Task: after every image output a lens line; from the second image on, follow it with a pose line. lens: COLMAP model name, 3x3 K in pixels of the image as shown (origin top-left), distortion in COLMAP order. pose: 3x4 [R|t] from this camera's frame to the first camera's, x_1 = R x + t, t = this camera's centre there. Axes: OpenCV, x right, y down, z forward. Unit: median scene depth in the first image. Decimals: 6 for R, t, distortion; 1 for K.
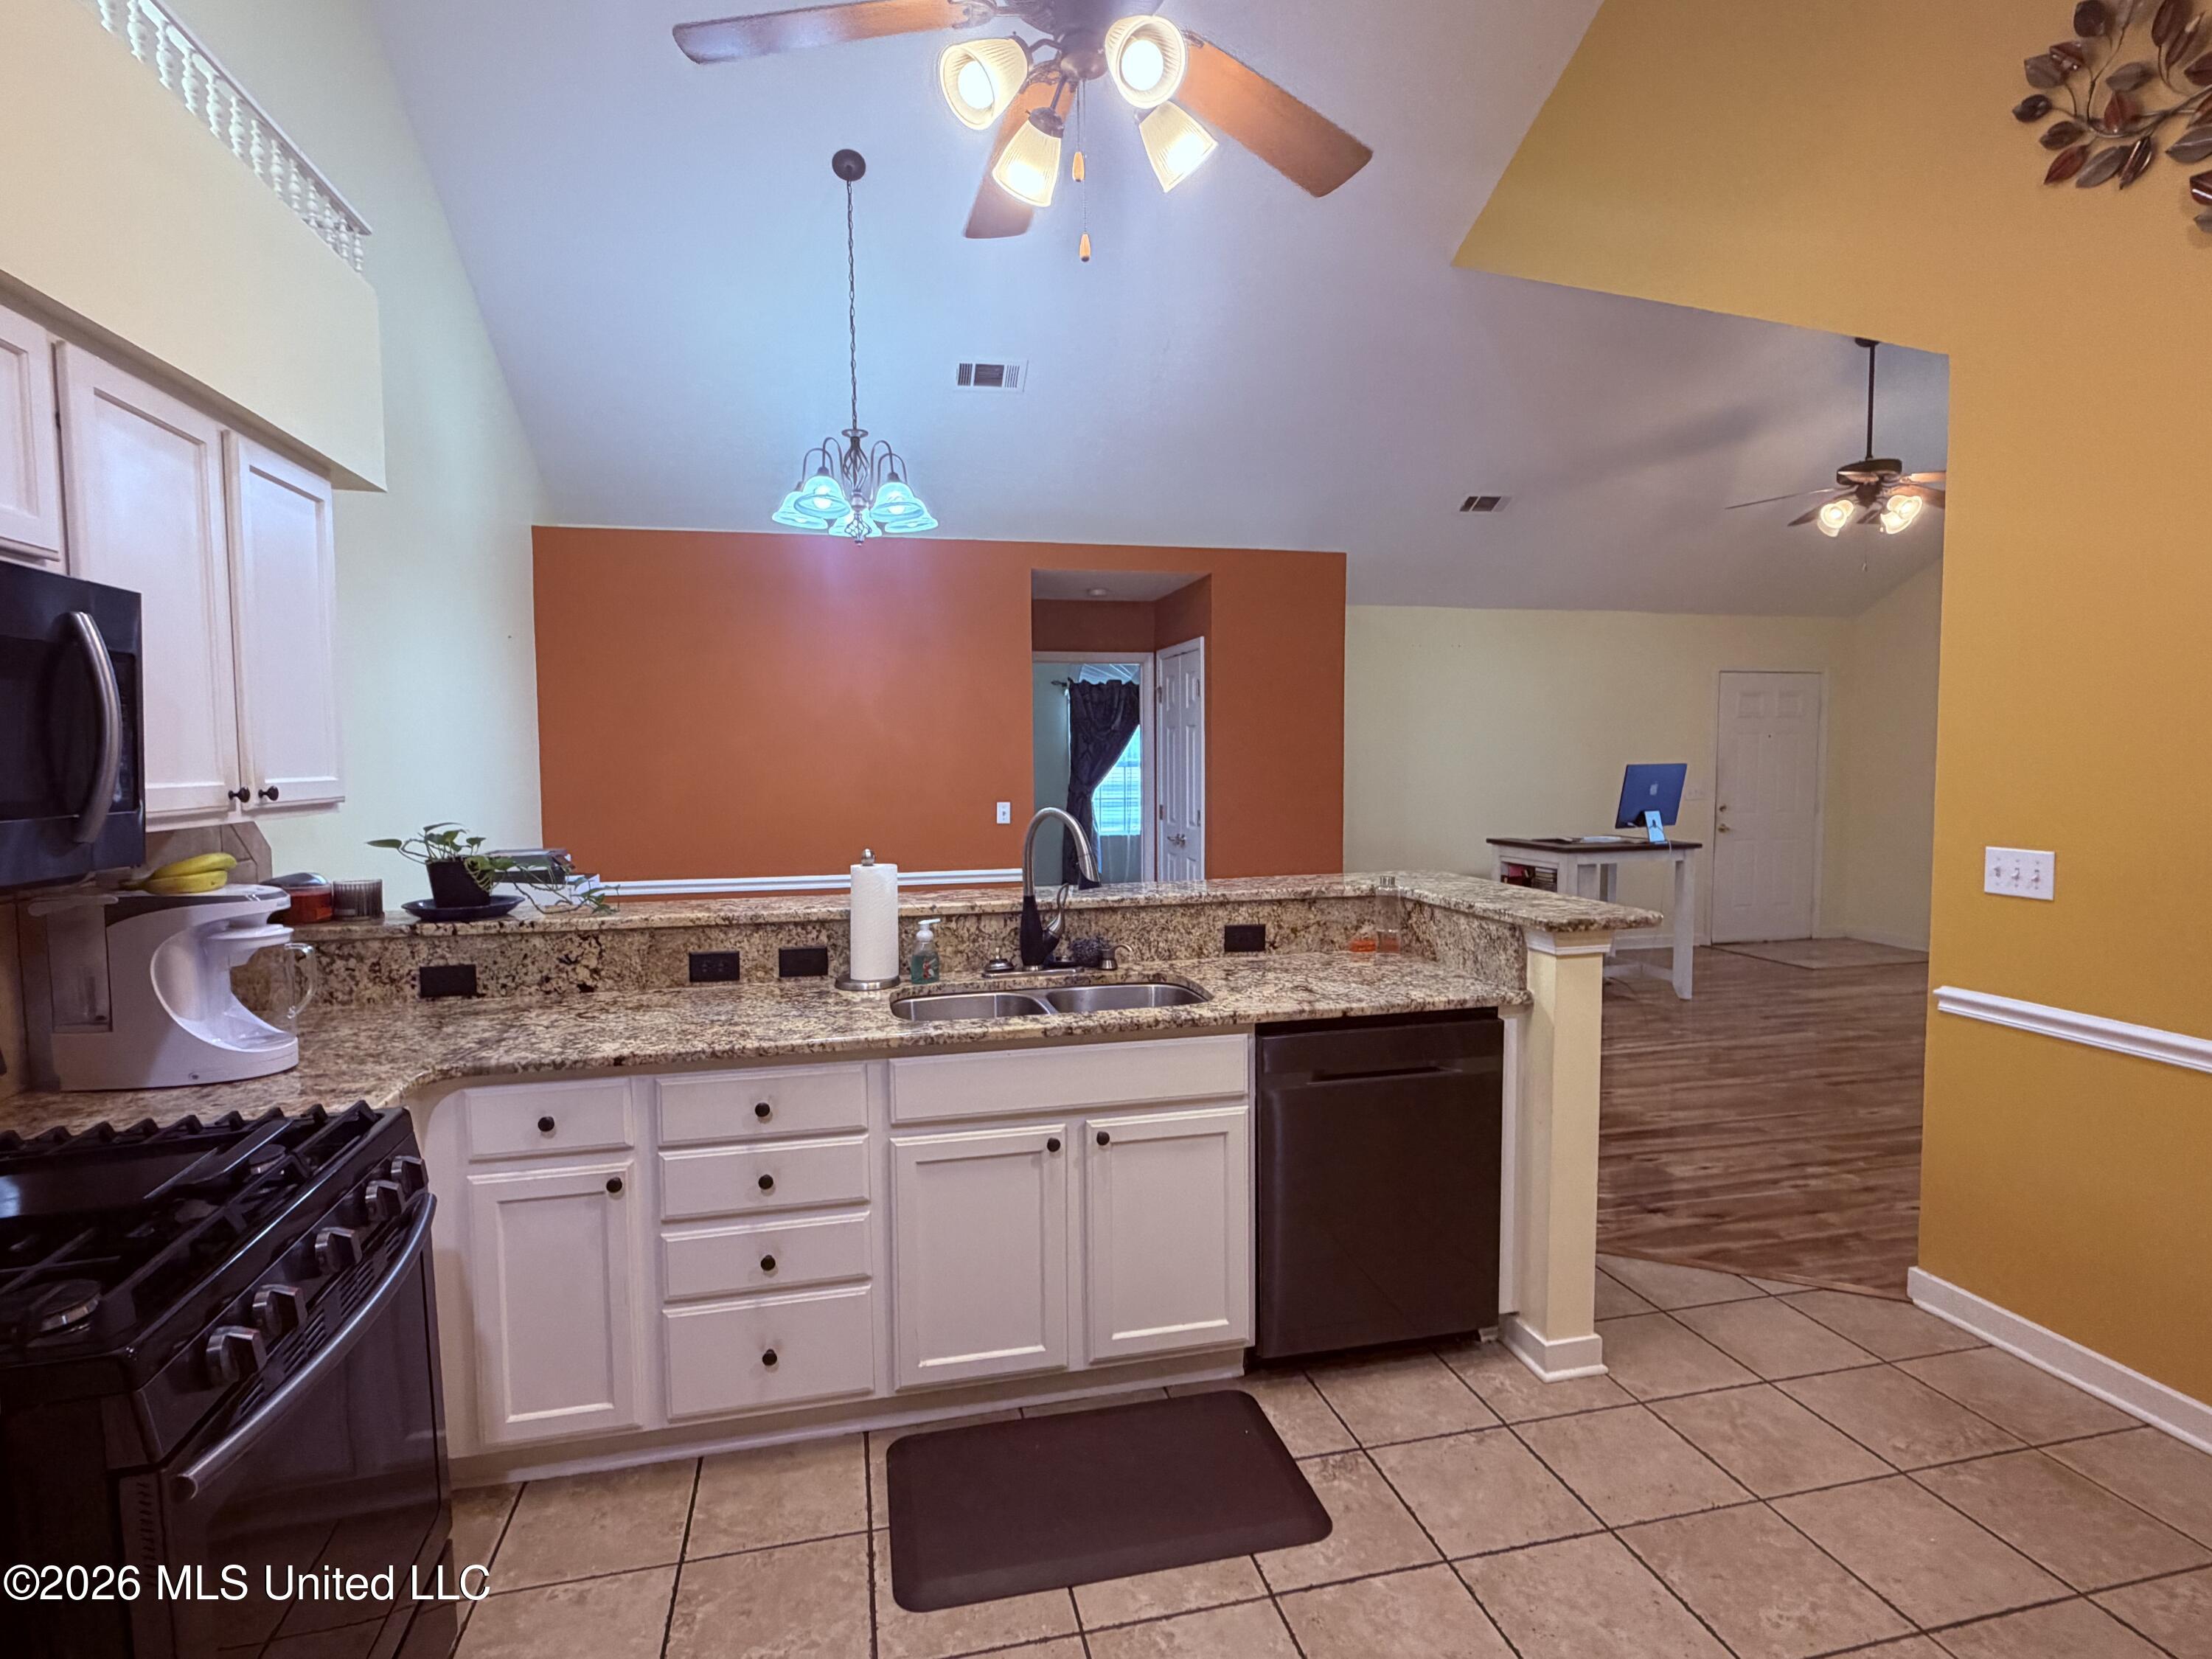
lens RADIAL K [[1120.9, 0, 1100.6], [0, 1120.9, 824.2], [0, 0, 1]] dist [-0.000293, 0.000232]
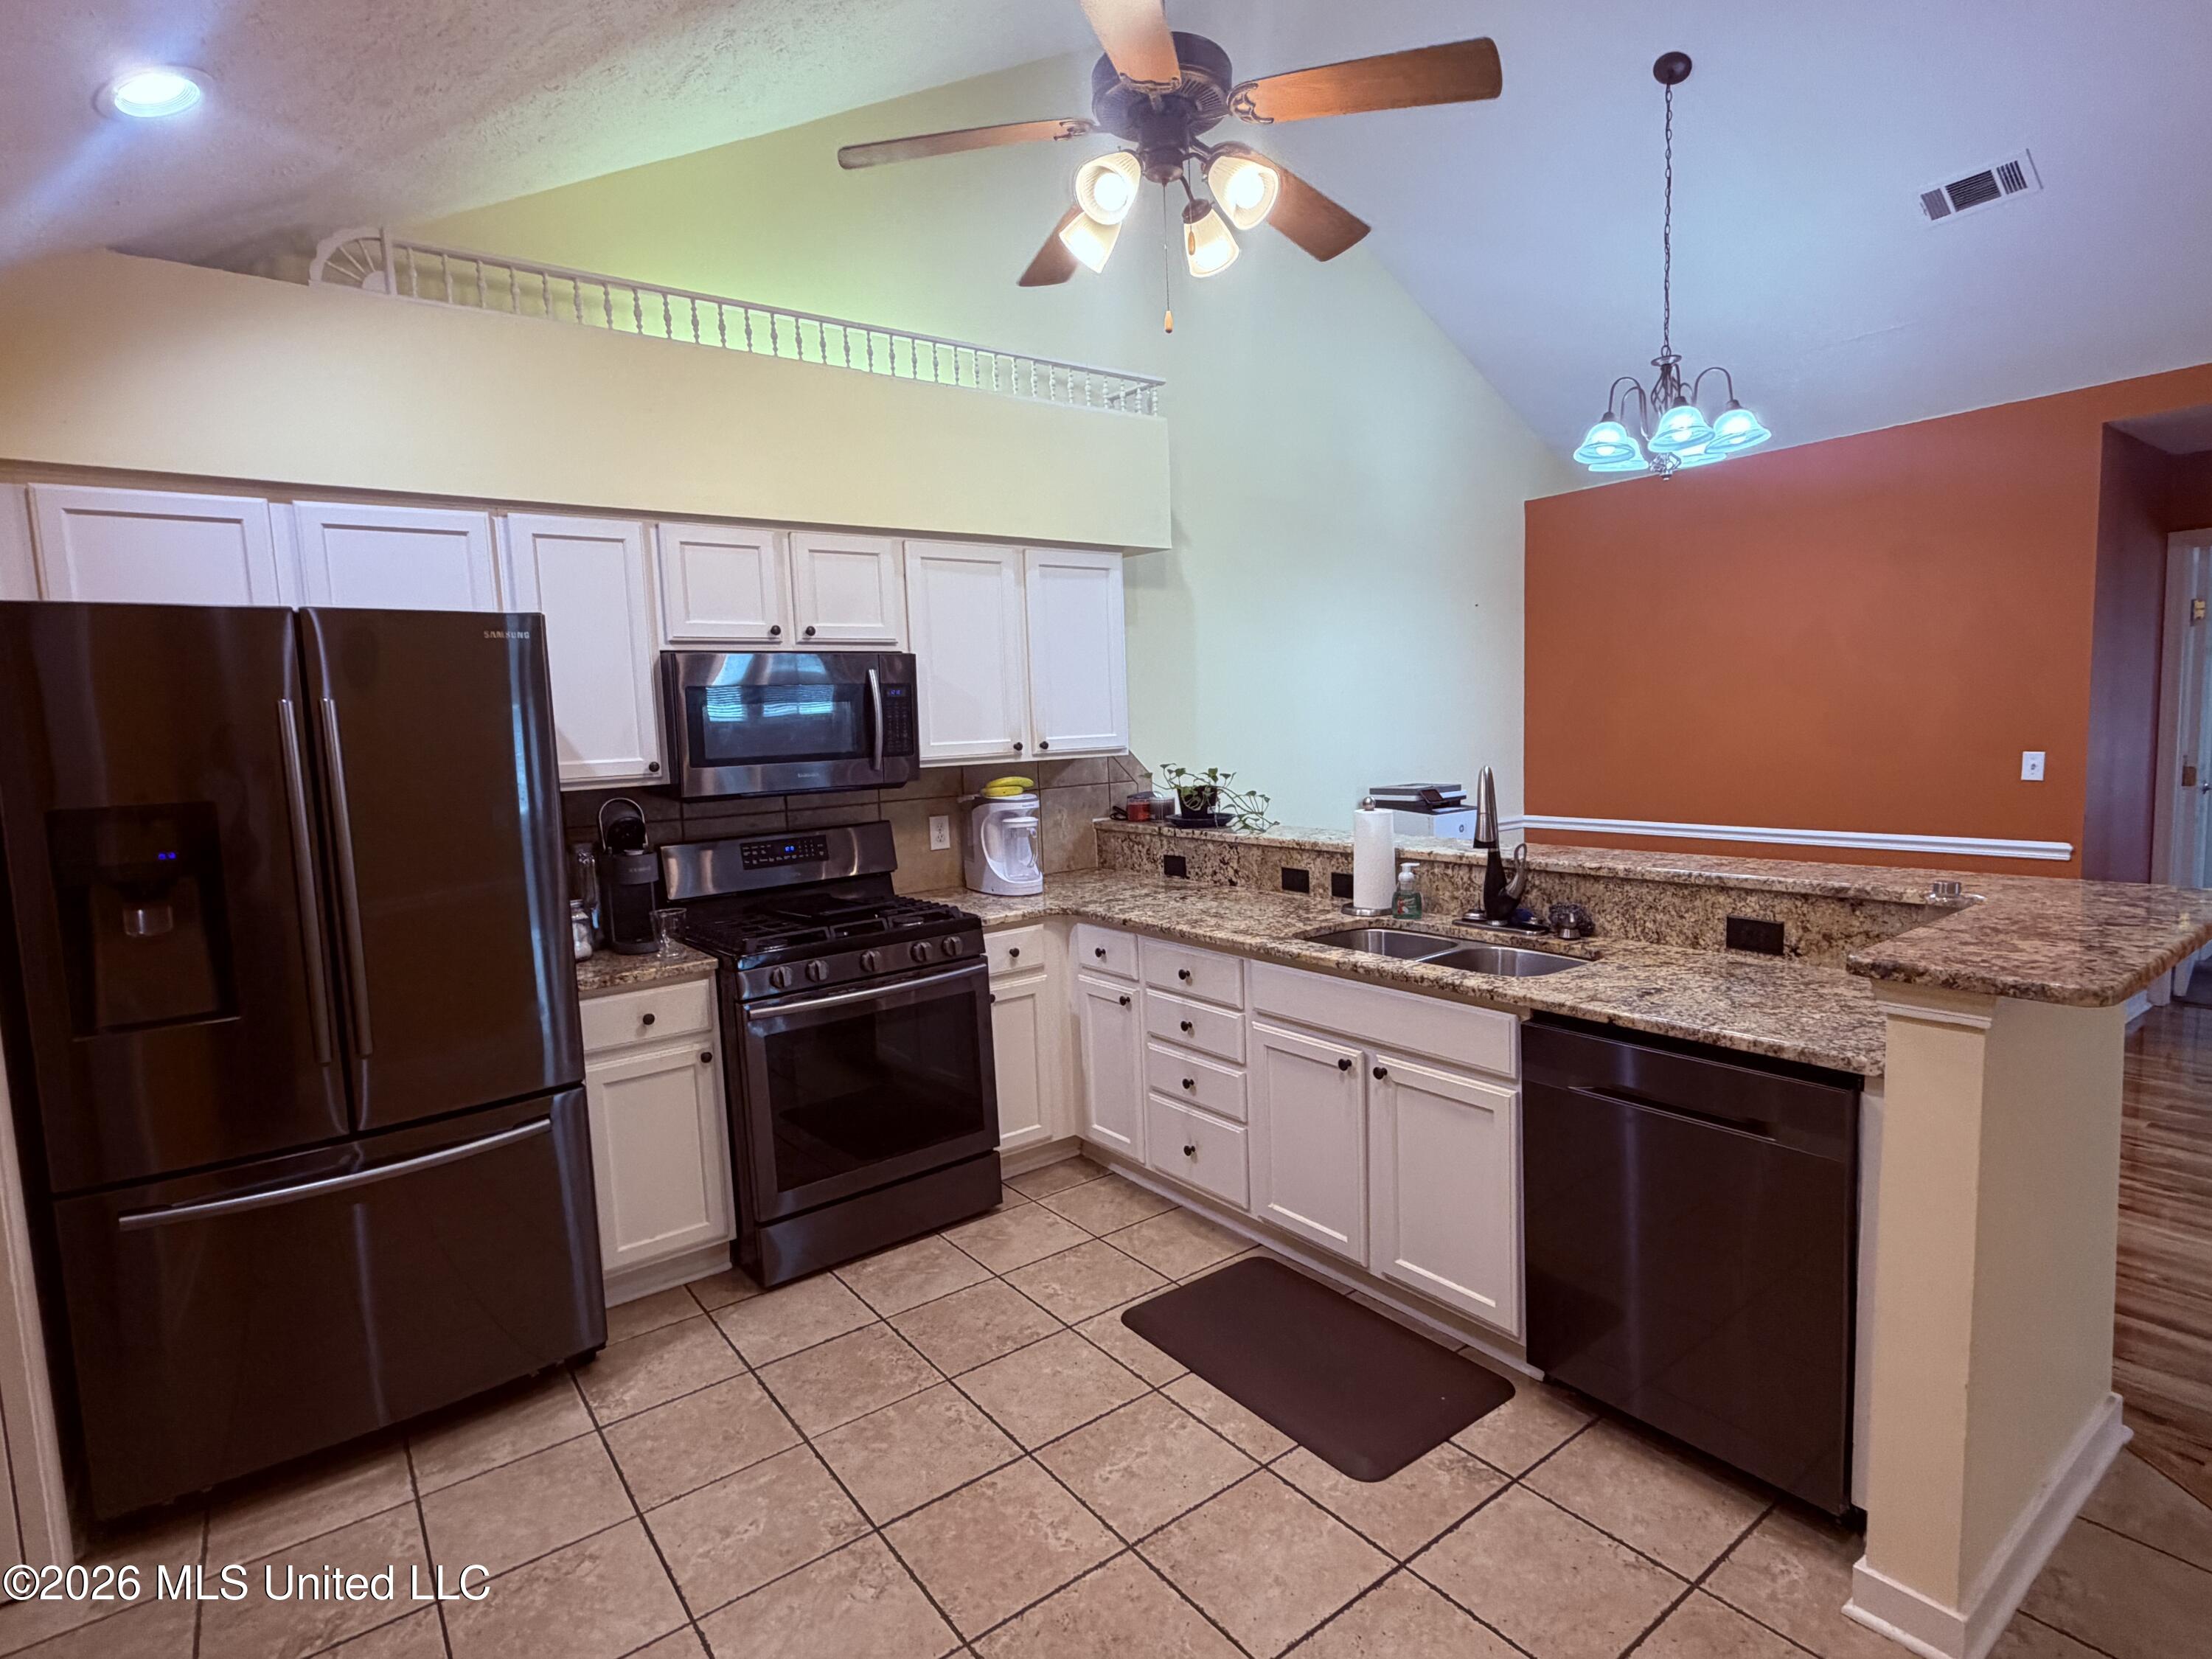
lens RADIAL K [[1120.9, 0, 1098.1], [0, 1120.9, 827.3], [0, 0, 1]] dist [-0.000293, 0.000232]
pose [[0.395041, 0.083050, -0.914902, 0.643786], [-0.022889, 0.996486, 0.080573, -0.028264], [0.918378, -0.010888, 0.395553, 0.239766]]
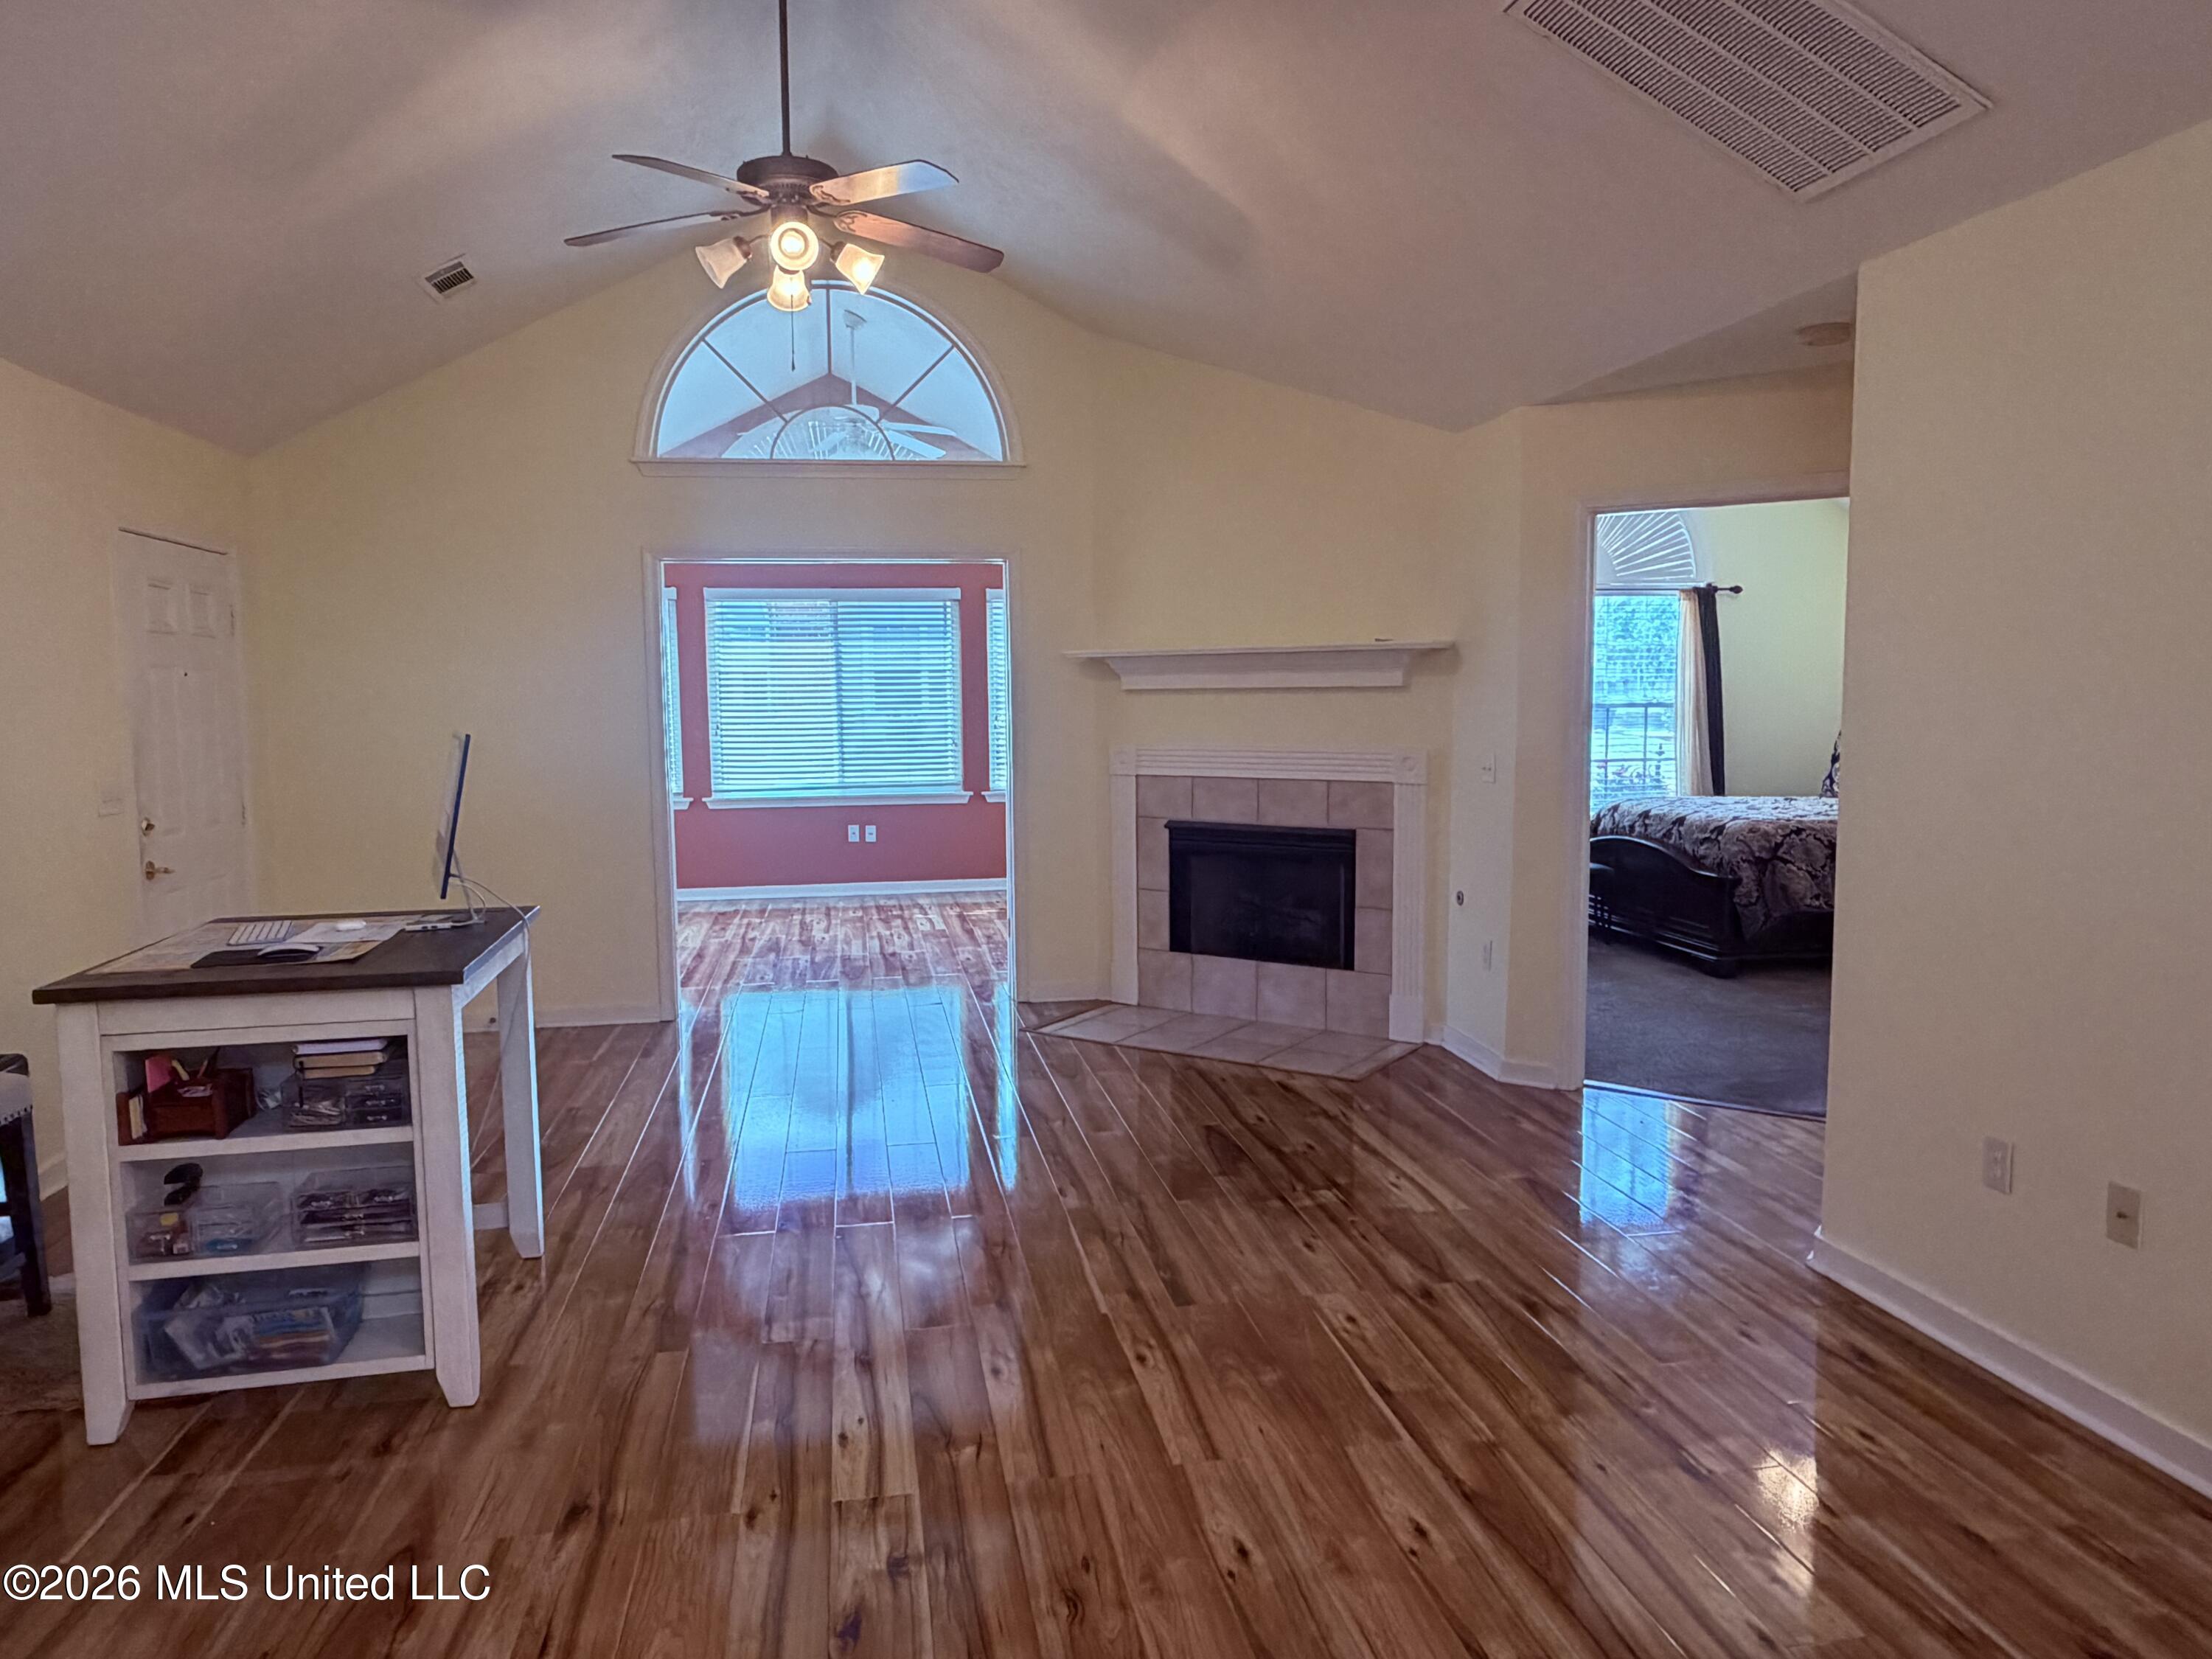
lens RADIAL K [[1470.3, 0, 1094.7], [0, 1470.3, 817.5], [0, 0, 1]] dist [-0.000601, -0.002197]
pose [[0.053915, -0.078794, 0.995432, -0.070342], [0.072030, 0.994592, 0.074826, -0.090381], [-0.995944, 0.067667, 0.059299, 1.462243]]
